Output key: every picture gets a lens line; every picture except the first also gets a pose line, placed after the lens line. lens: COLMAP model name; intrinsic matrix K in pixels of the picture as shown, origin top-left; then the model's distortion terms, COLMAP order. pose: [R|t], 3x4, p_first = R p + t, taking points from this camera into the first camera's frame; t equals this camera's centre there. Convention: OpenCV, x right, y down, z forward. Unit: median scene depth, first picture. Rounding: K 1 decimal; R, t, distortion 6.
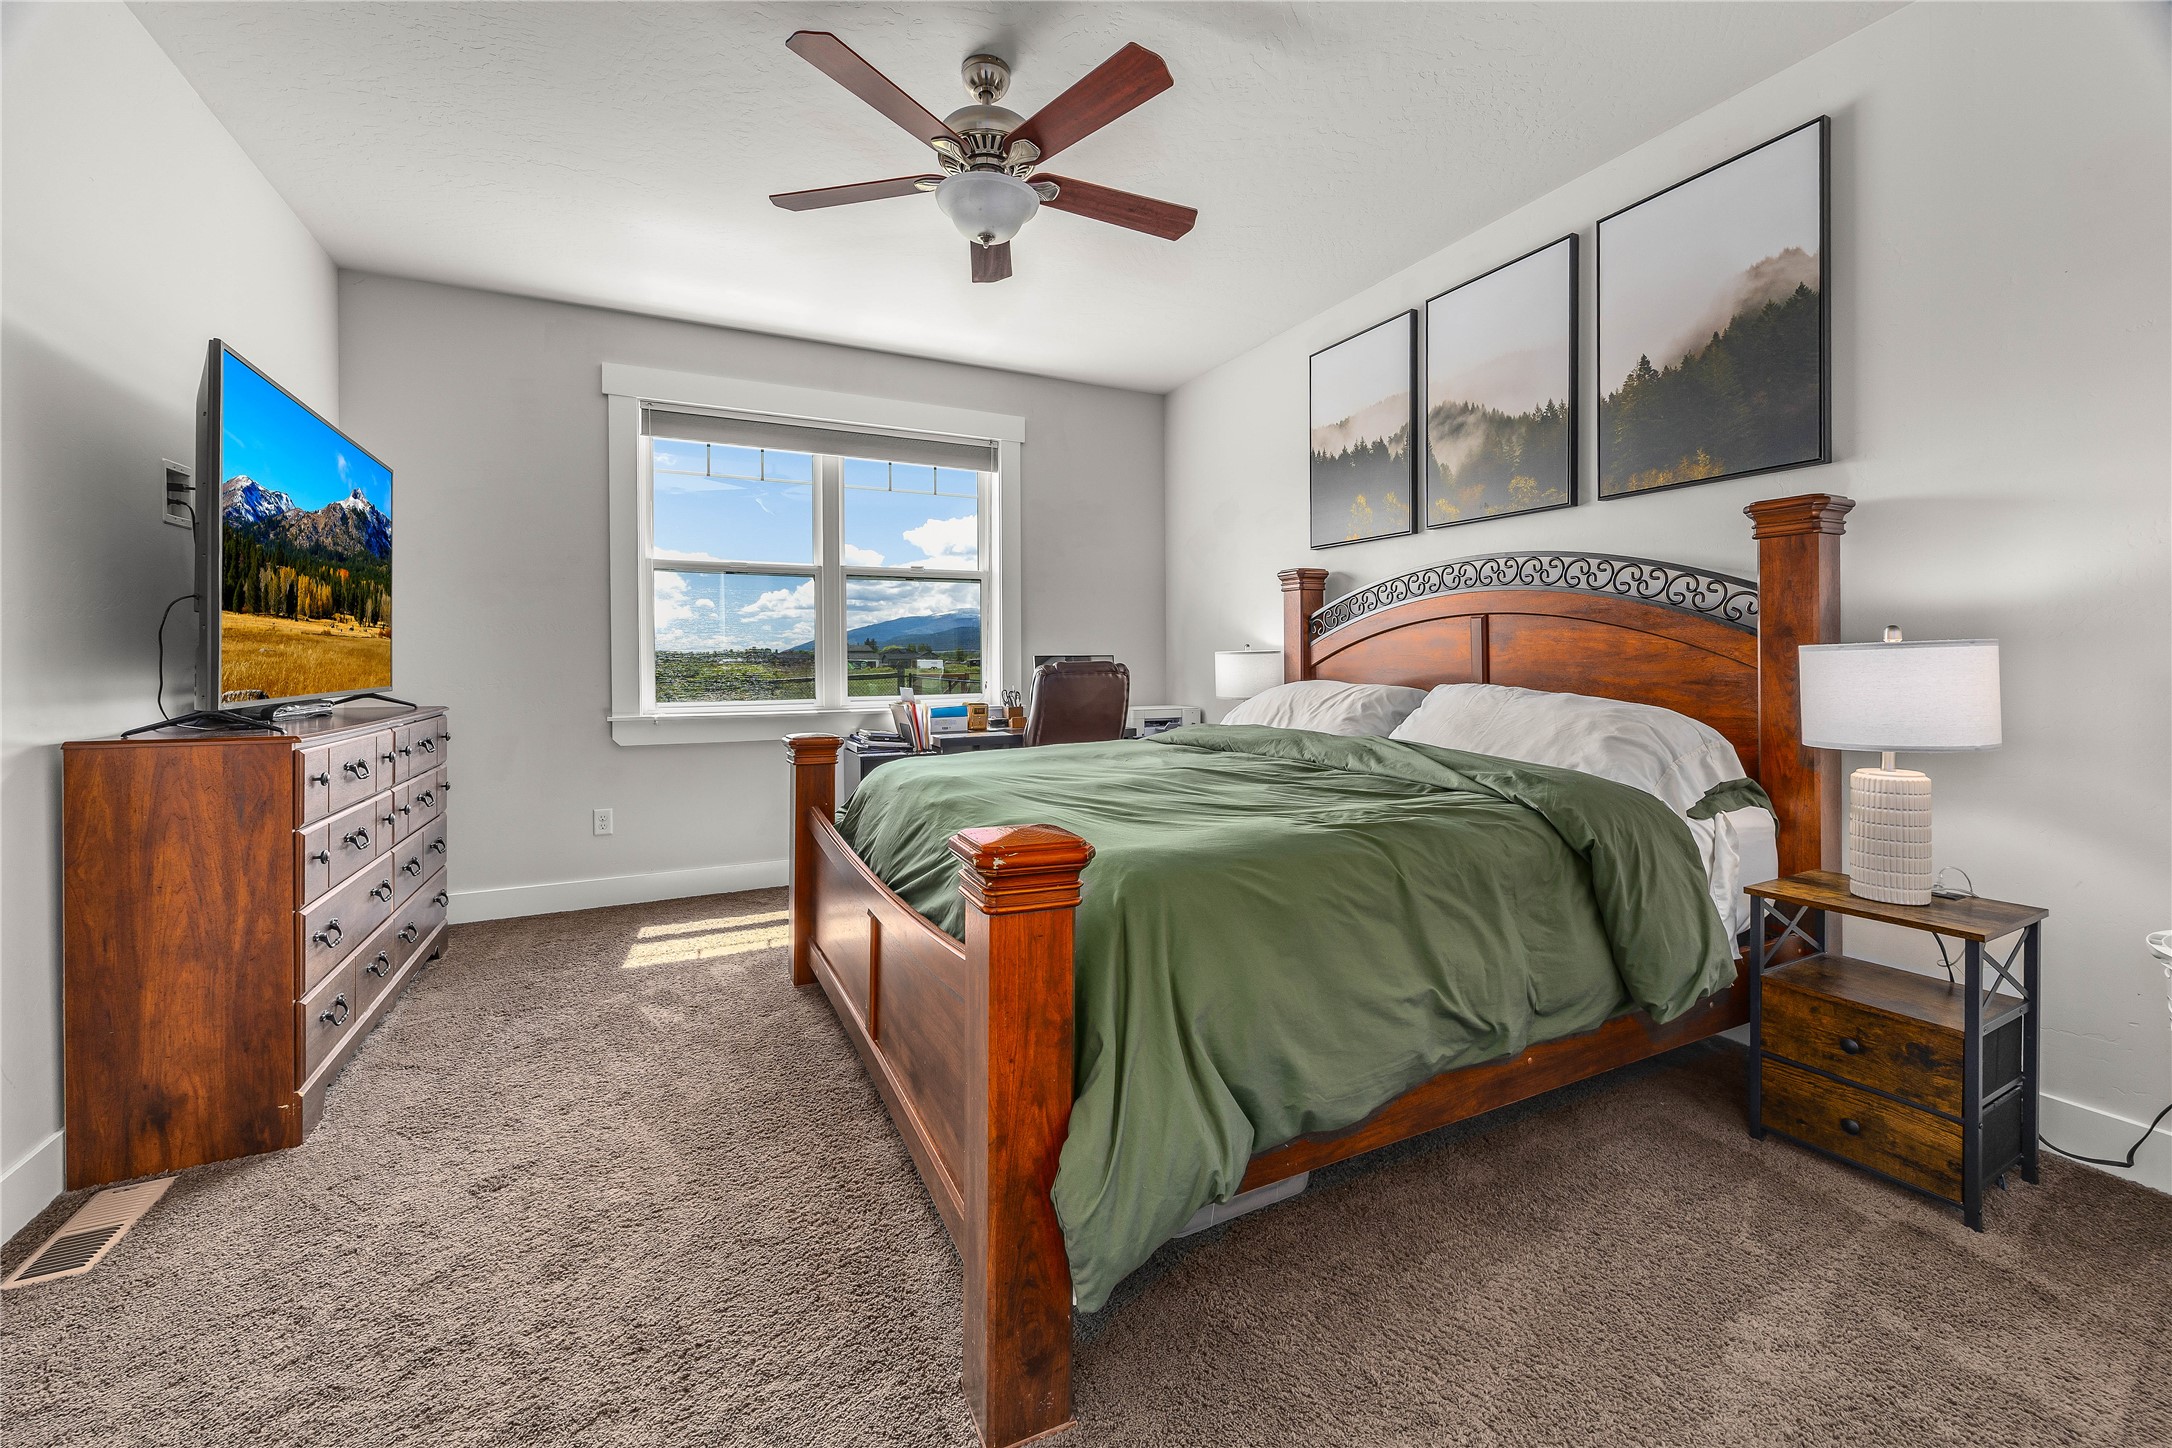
lens RADIAL K [[848.3, 0, 1060.5], [0, 848.3, 663.3], [0, 0, 1]] dist [-0.006008, 0.001256]
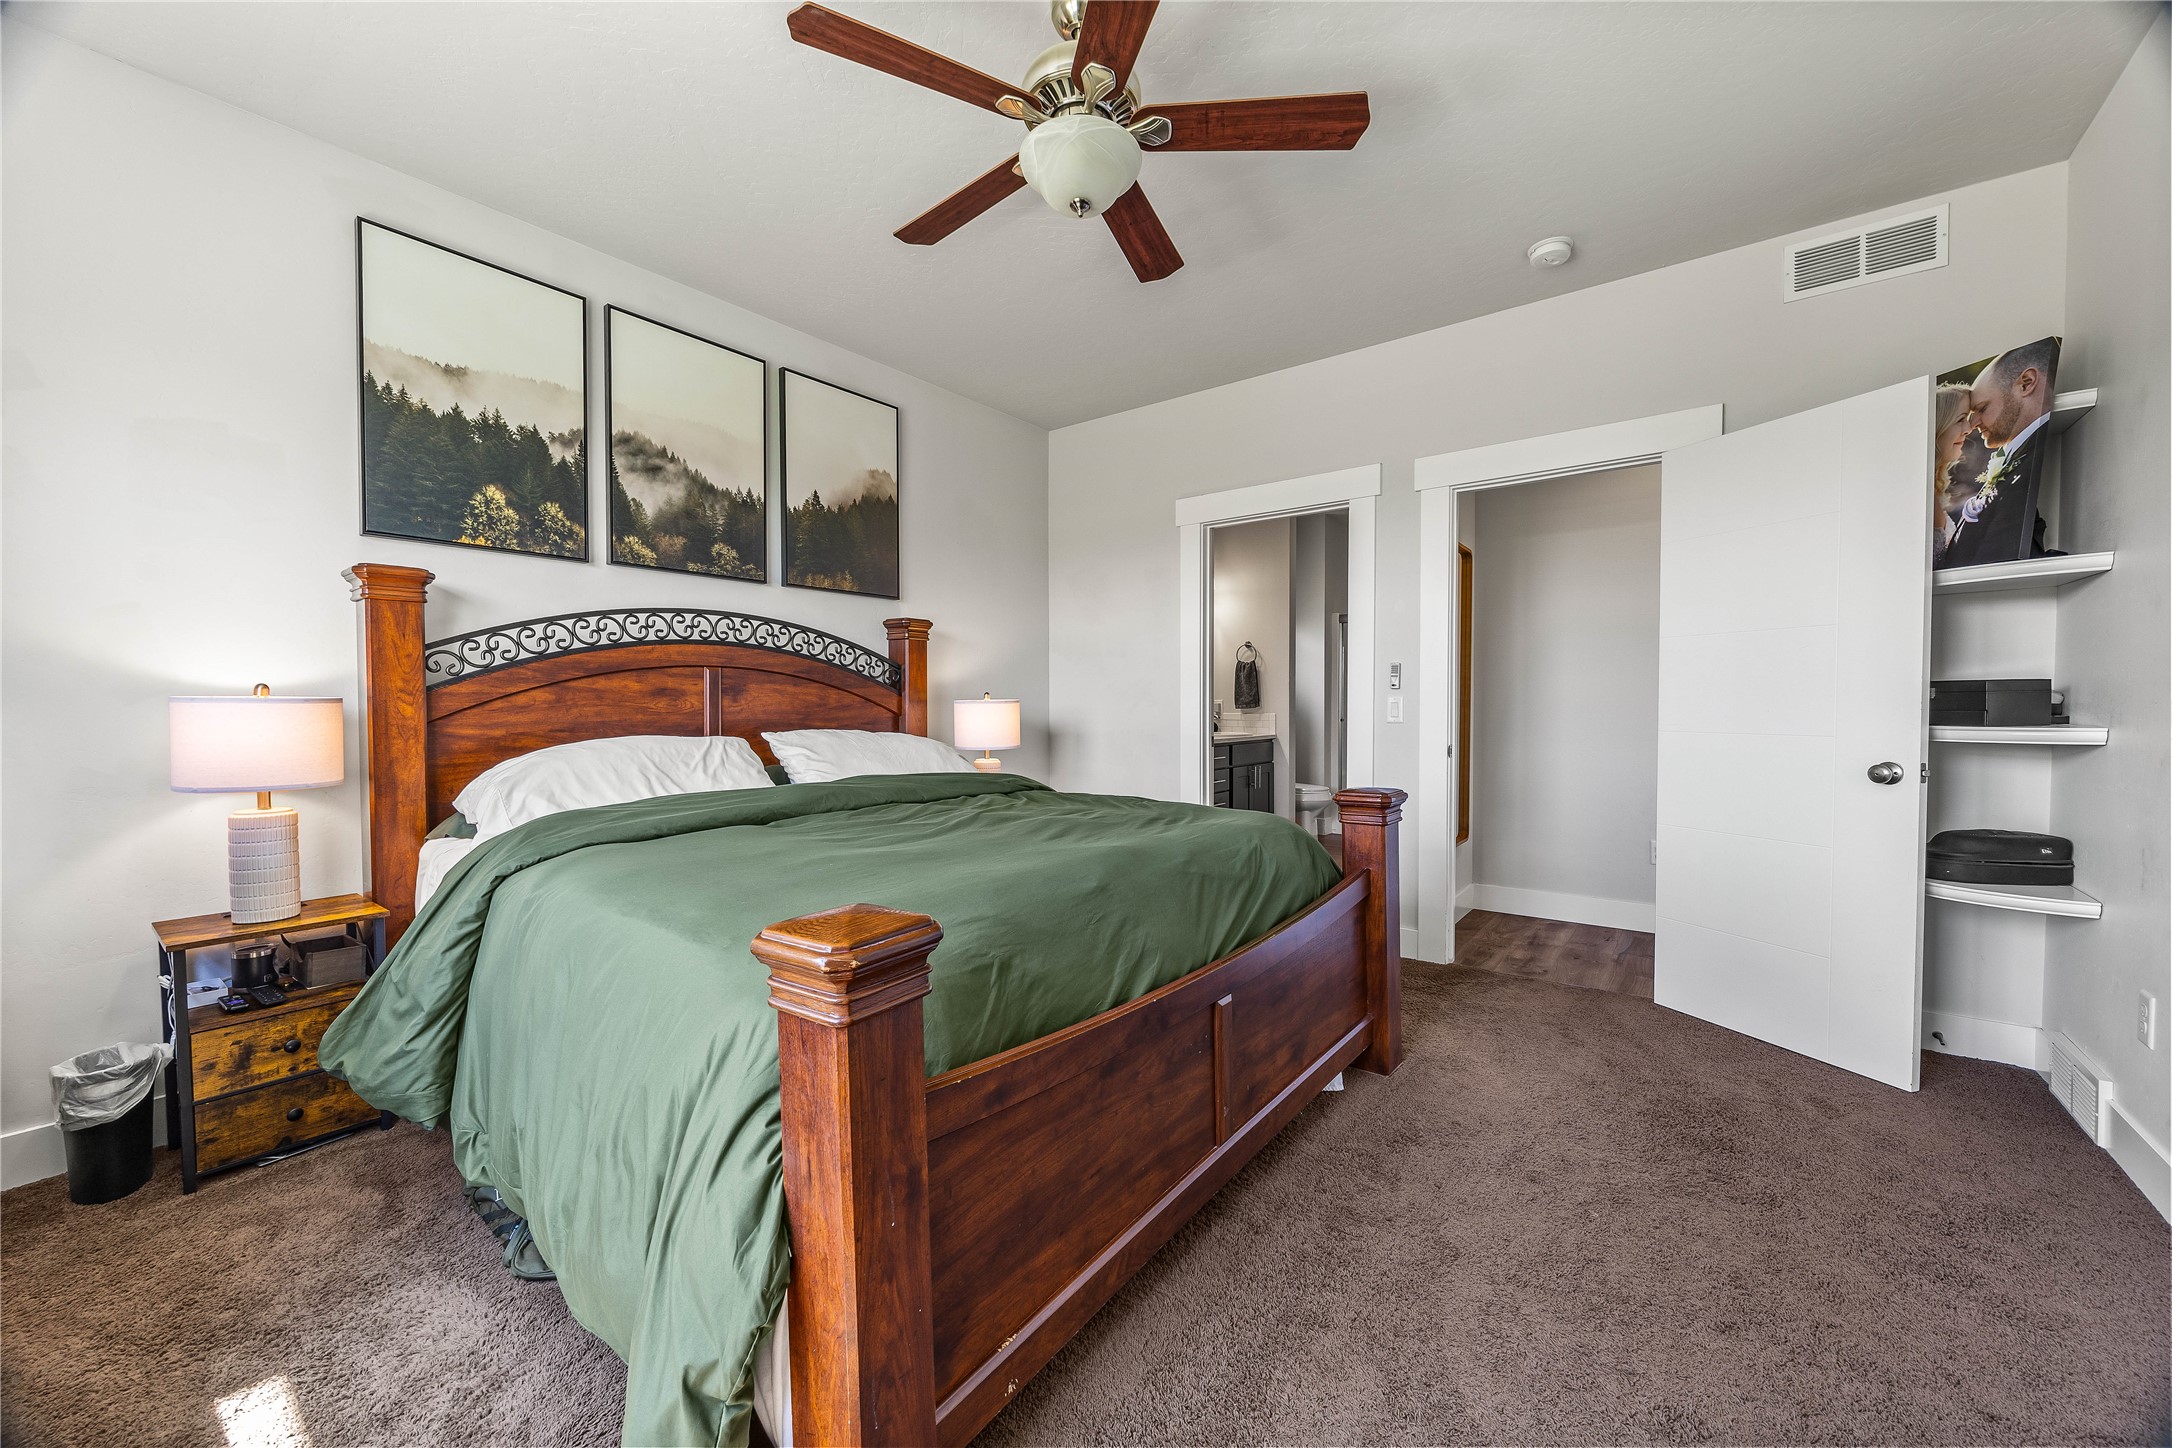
lens RADIAL K [[848.3, 0, 1087.2], [0, 848.3, 724.2], [0, 0, 1]] dist [-0.006008, 0.001256]
pose [[-0.441037, -0.011677, 0.897413, -0.632399], [0.006872, 0.999842, 0.016387, 0.000141], [-0.897463, 0.013394, -0.440887, 1.010318]]
